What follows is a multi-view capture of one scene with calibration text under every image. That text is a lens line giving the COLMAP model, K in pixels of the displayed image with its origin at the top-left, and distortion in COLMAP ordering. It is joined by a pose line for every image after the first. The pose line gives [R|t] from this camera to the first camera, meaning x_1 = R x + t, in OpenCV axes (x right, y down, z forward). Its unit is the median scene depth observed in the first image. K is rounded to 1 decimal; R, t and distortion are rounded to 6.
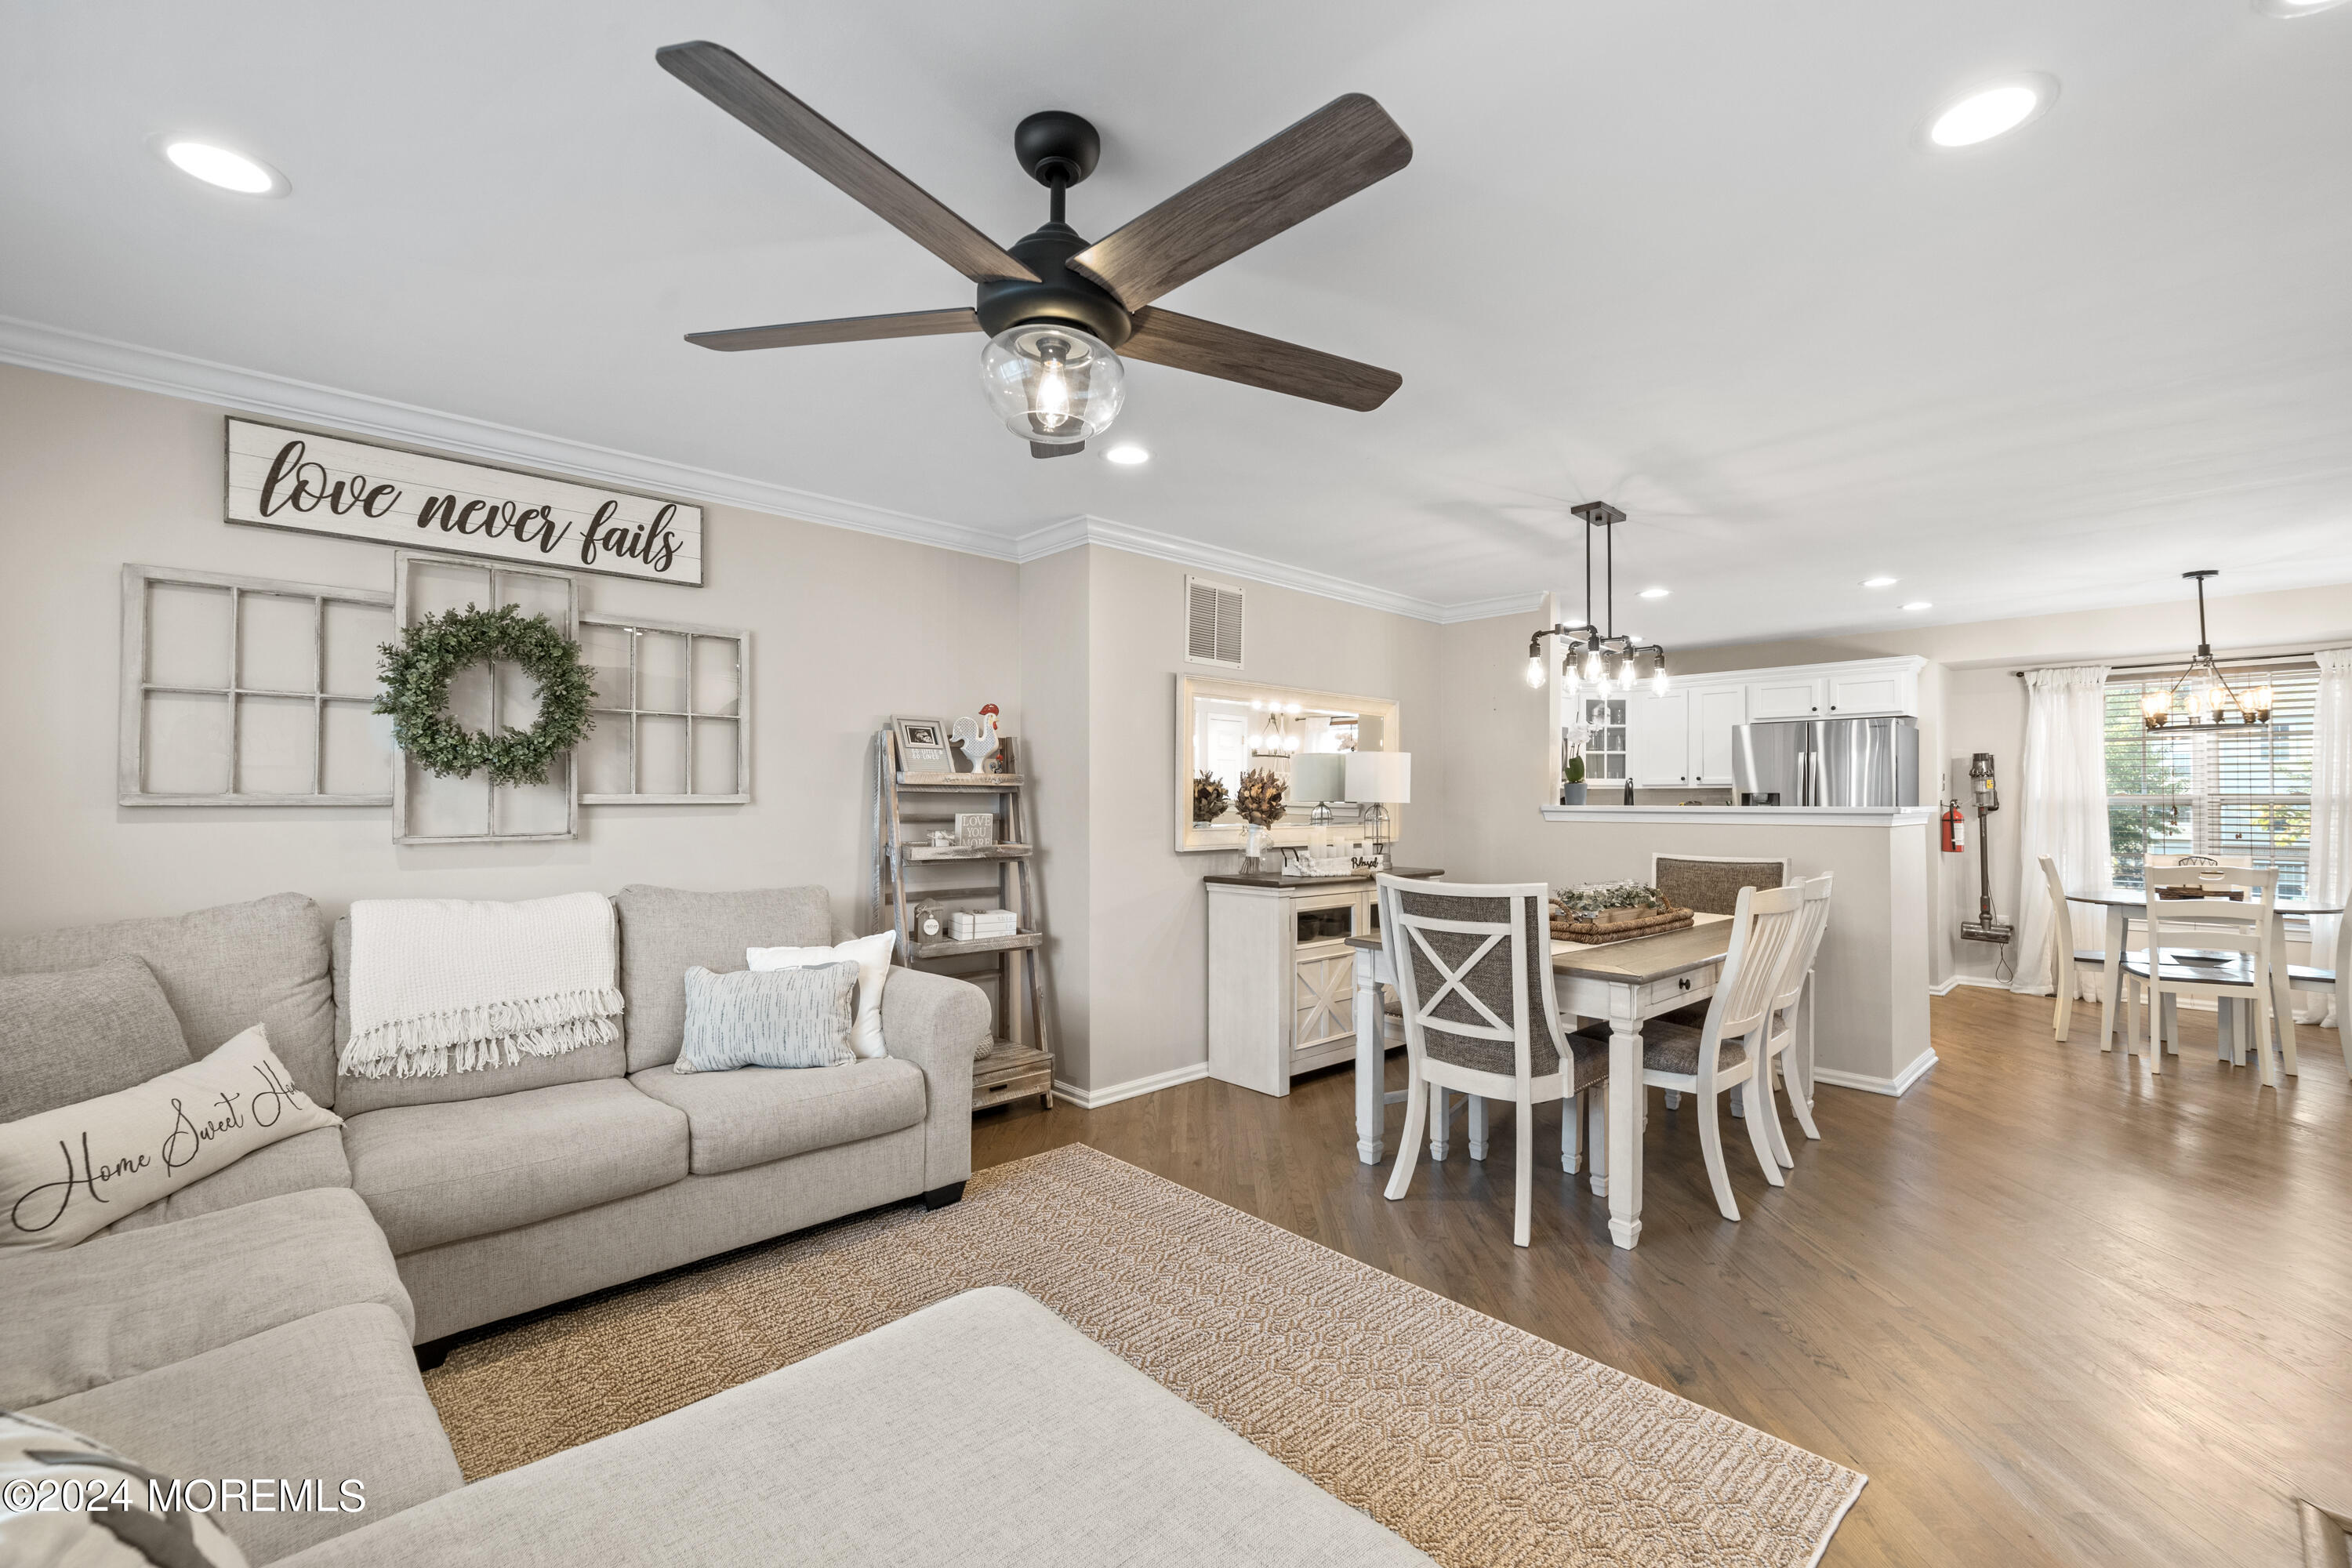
lens RADIAL K [[975.3, 0, 1173.5], [0, 975.3, 787.0], [0, 0, 1]] dist [-0.000866, 0.000736]
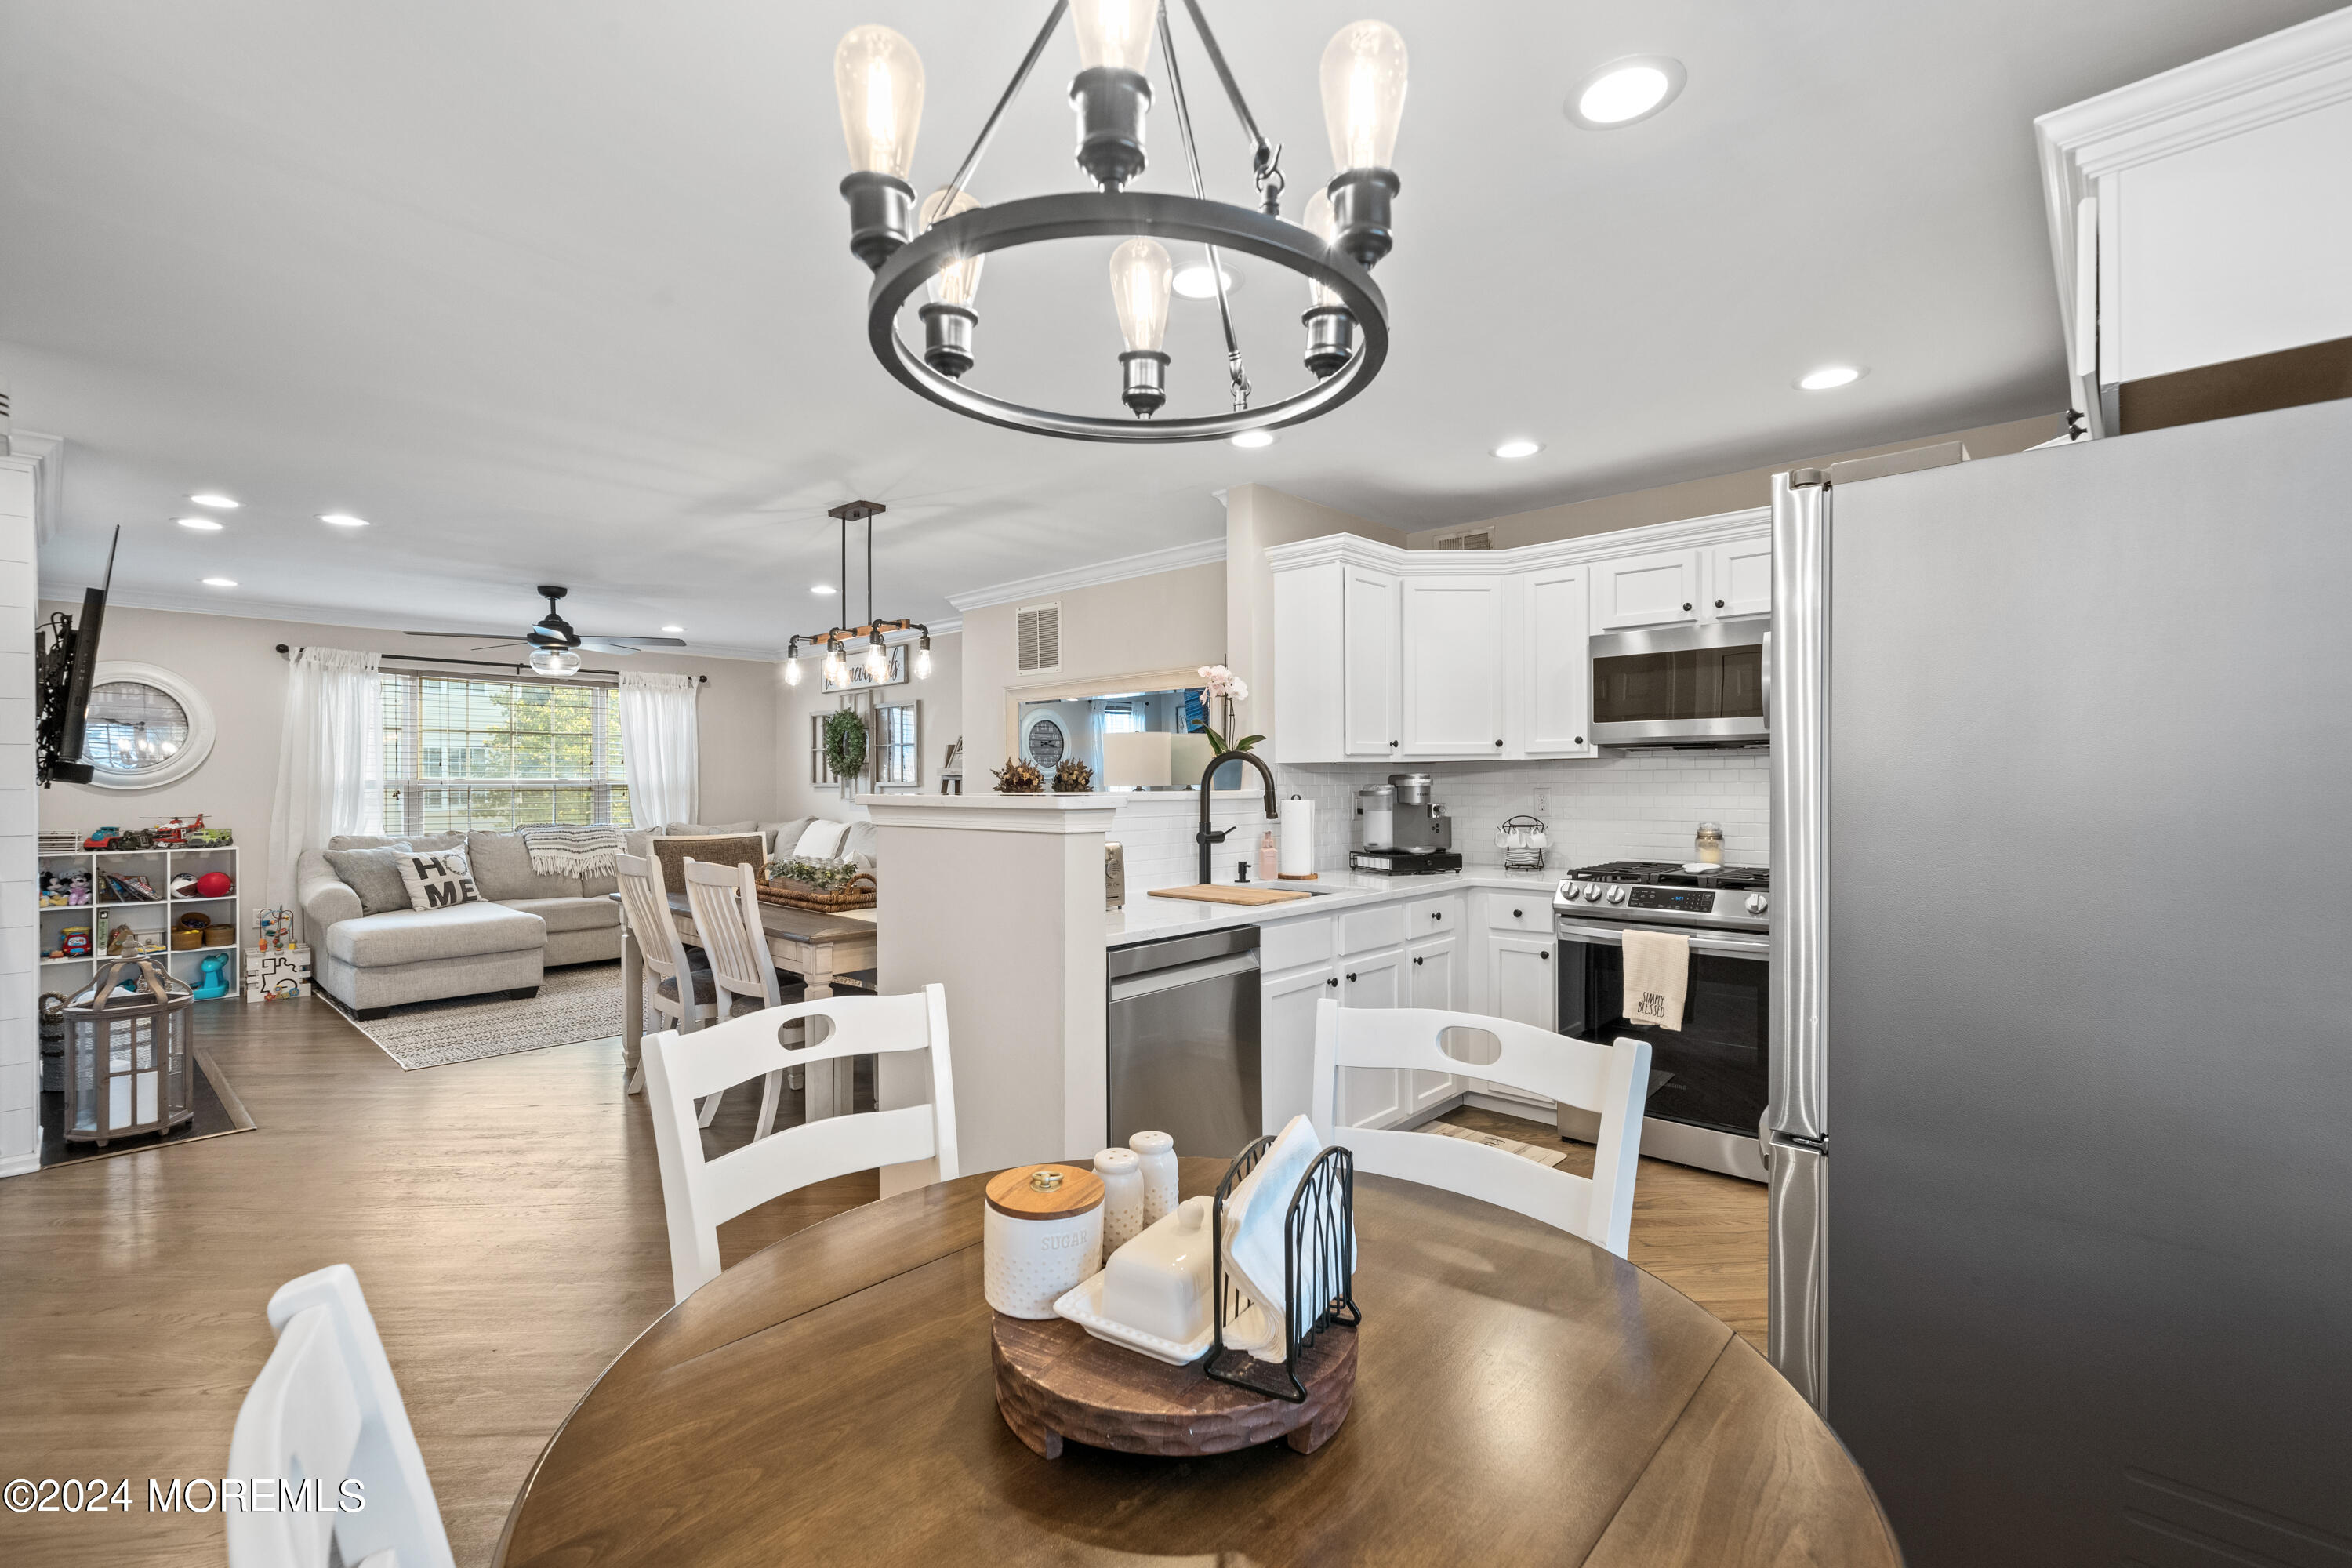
lens RADIAL K [[1018.9, 0, 1170.7], [0, 1018.9, 789.6], [0, 0, 1]] dist [0.000821, 0.000292]
pose [[0.075412, 0.006229, -0.997133, 1.223448], [0.019048, 0.999789, 0.007686, 0.012603], [0.996971, -0.019573, 0.075277, 0.984860]]
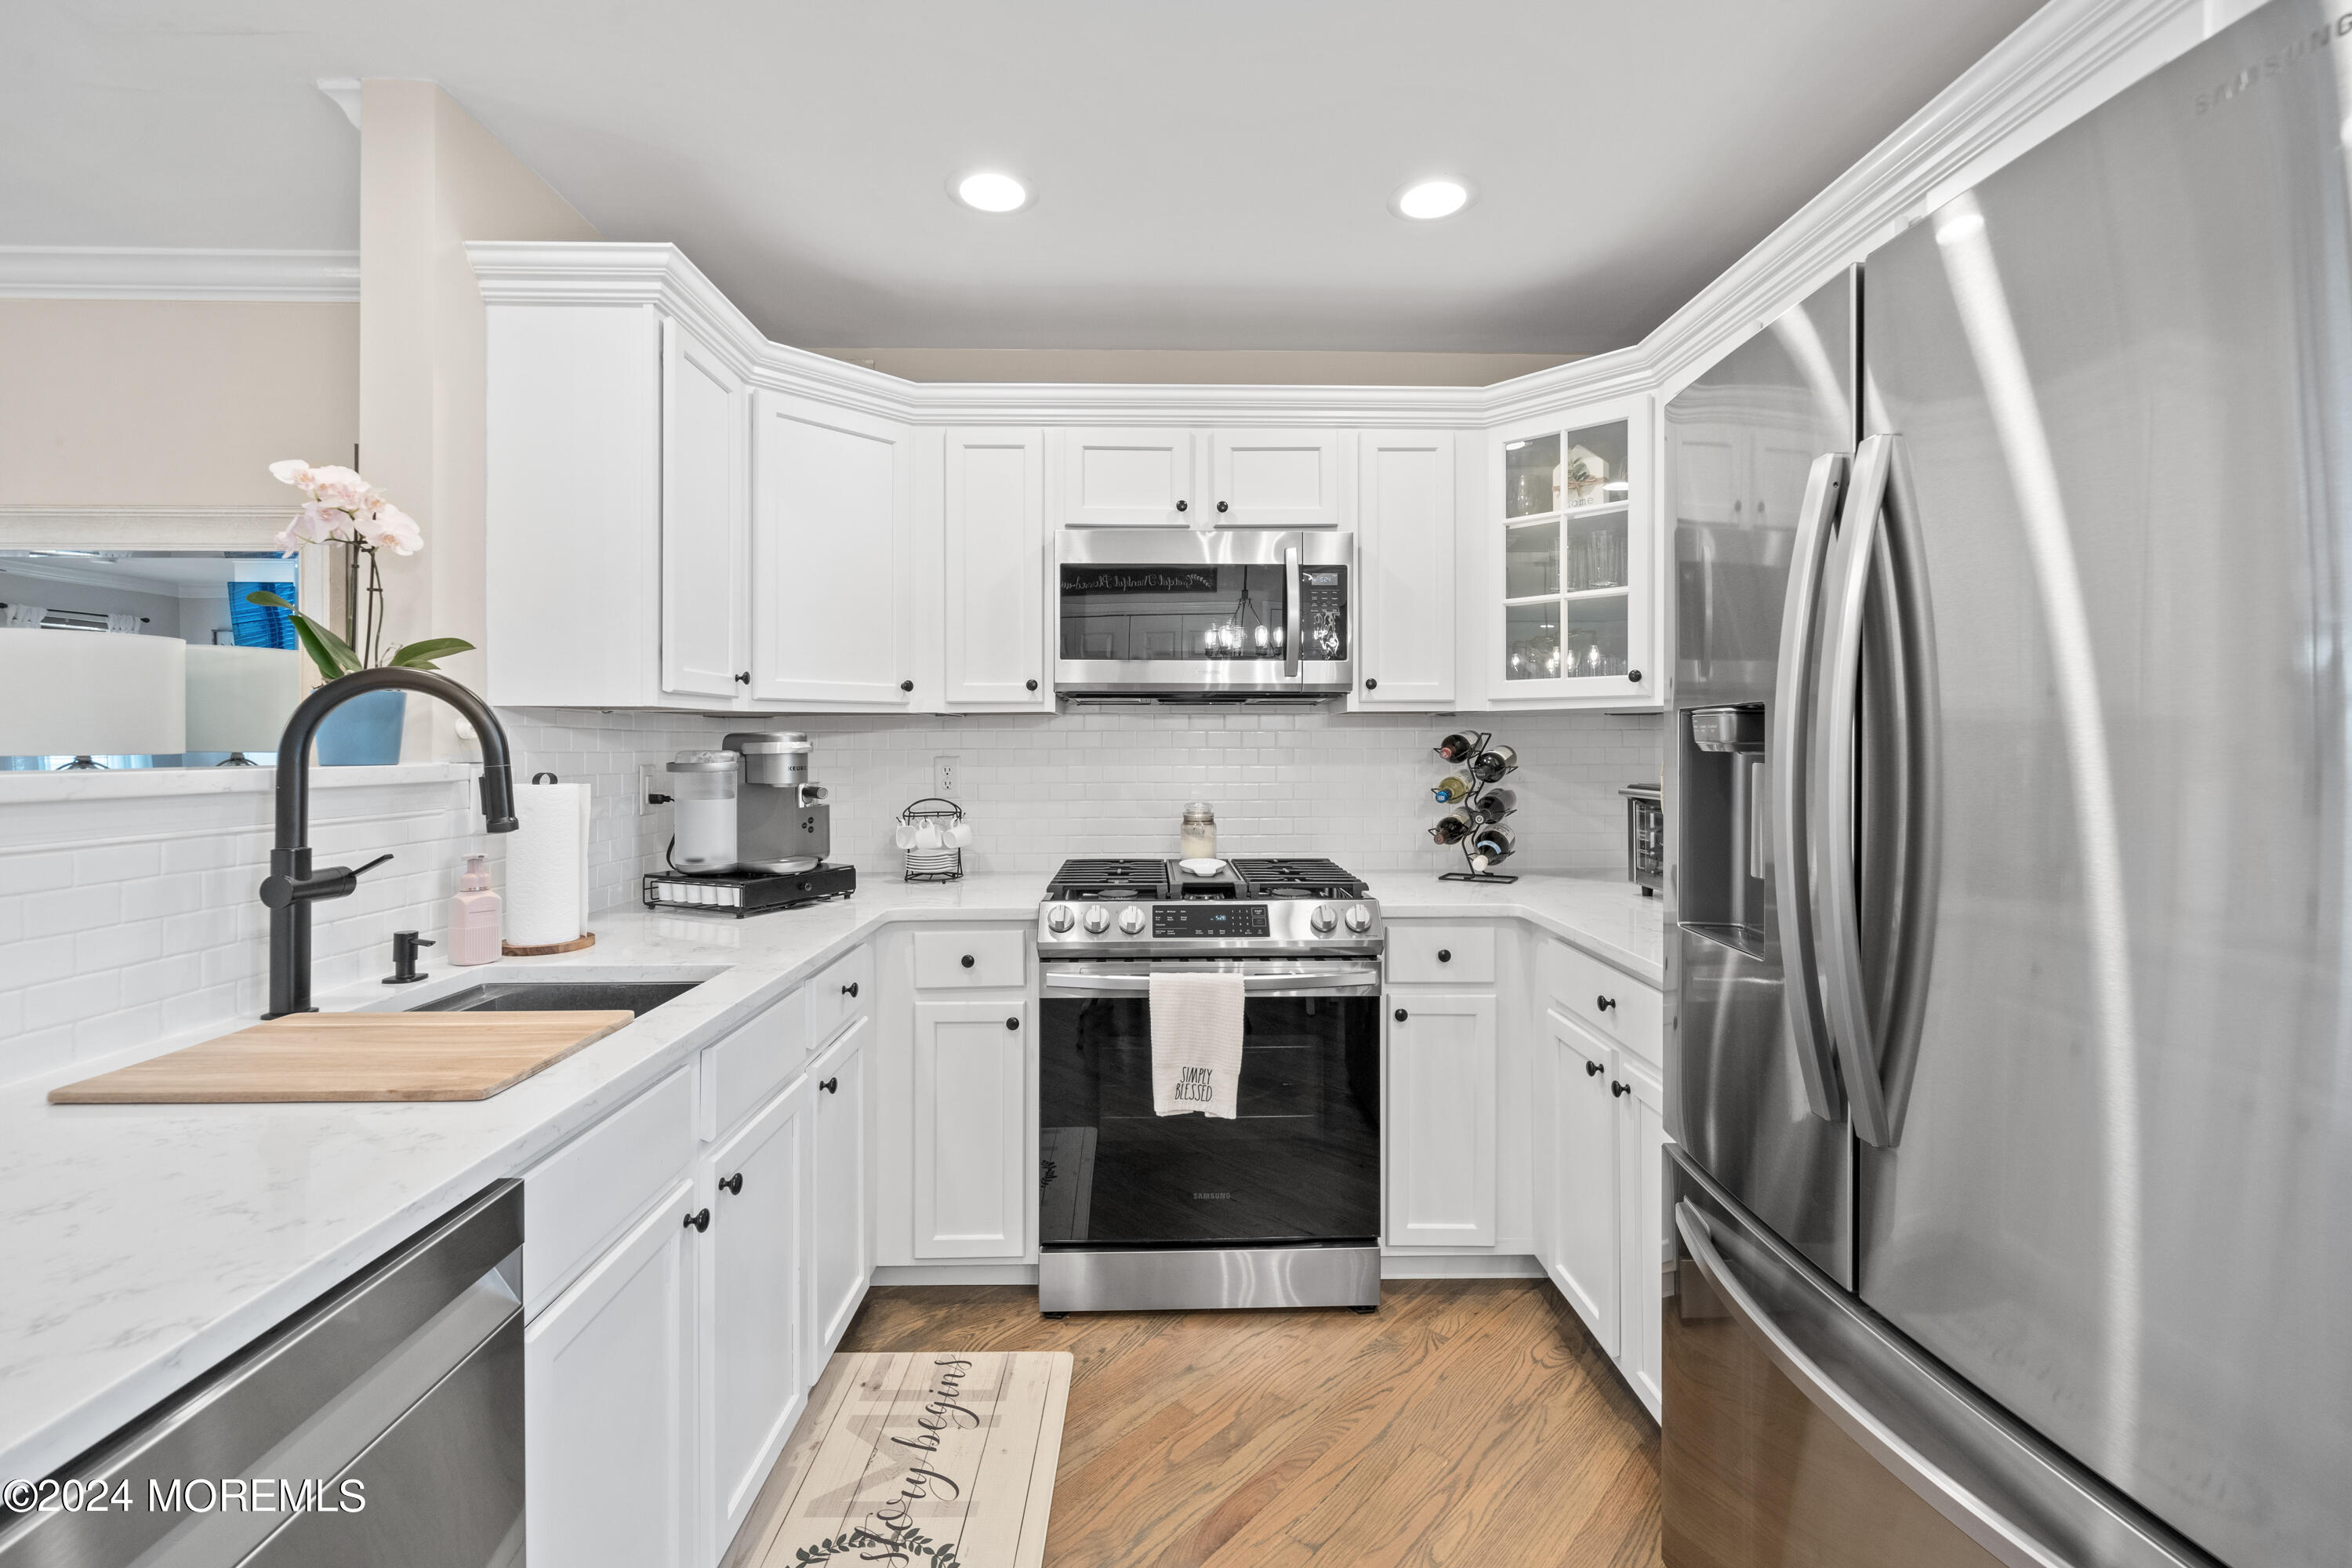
lens RADIAL K [[1054.7, 0, 1225.3], [0, 1054.7, 737.5], [0, 0, 1]] dist [0.002276, 0.000242]
pose [[0.749742, -0.007380, -0.661689, 0.902949], [0.012065, 0.999924, 0.002518, 0.013569], [0.661620, -0.009871, 0.749774, 1.014264]]
